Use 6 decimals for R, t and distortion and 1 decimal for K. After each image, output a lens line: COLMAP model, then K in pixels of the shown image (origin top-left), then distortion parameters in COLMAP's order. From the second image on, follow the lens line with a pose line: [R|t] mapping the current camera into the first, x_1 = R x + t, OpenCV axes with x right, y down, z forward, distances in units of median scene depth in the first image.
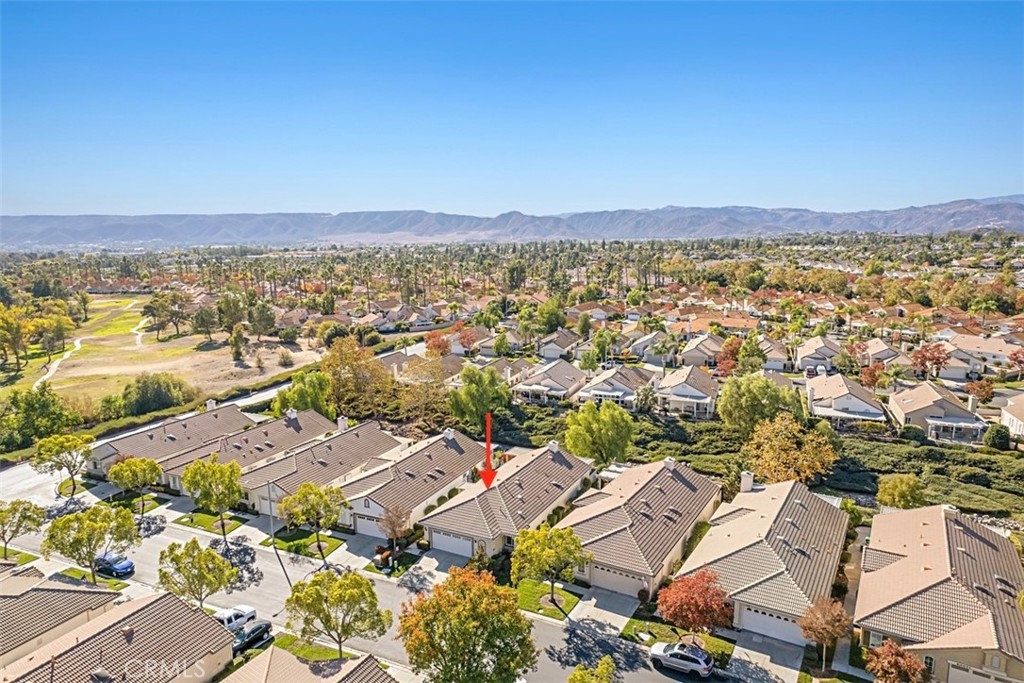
lens RADIAL K [[650.1, 0, 515.5], [0, 650.1, 342.9], [0, 0, 1]] dist [-0.059062, 0.045696]
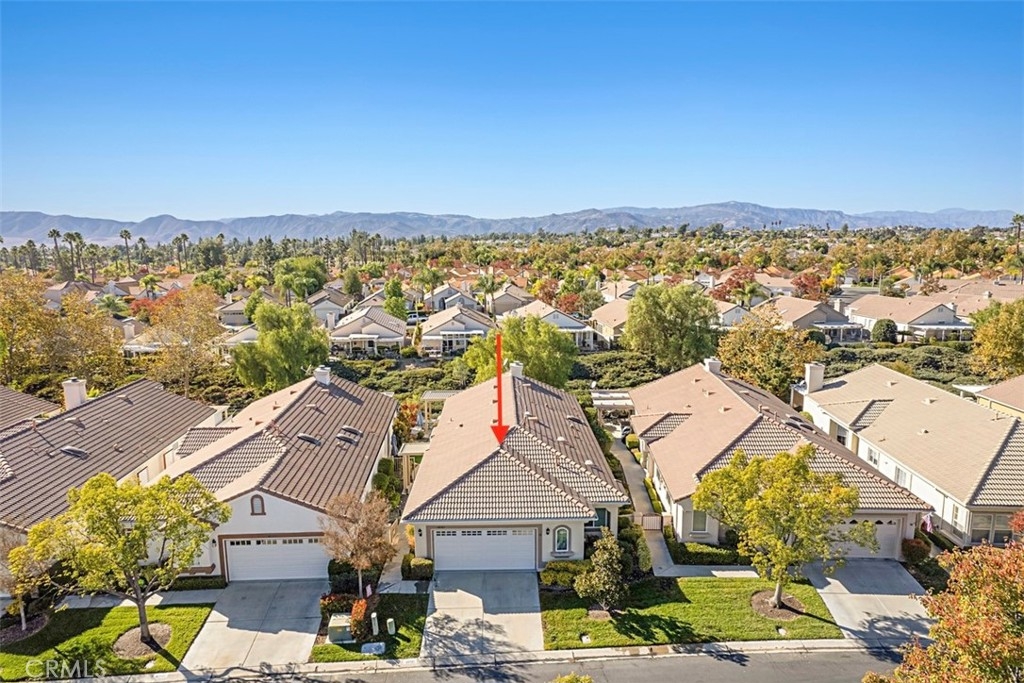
lens RADIAL K [[650.1, 0, 512.3], [0, 650.1, 339.5], [0, 0, 1]] dist [-0.059062, 0.045696]
pose [[0.881092, -0.070216, 0.467703, -0.158439], [0.078301, 0.996927, 0.002160, 0.088421], [-0.466417, 0.034718, 0.883883, 0.316977]]
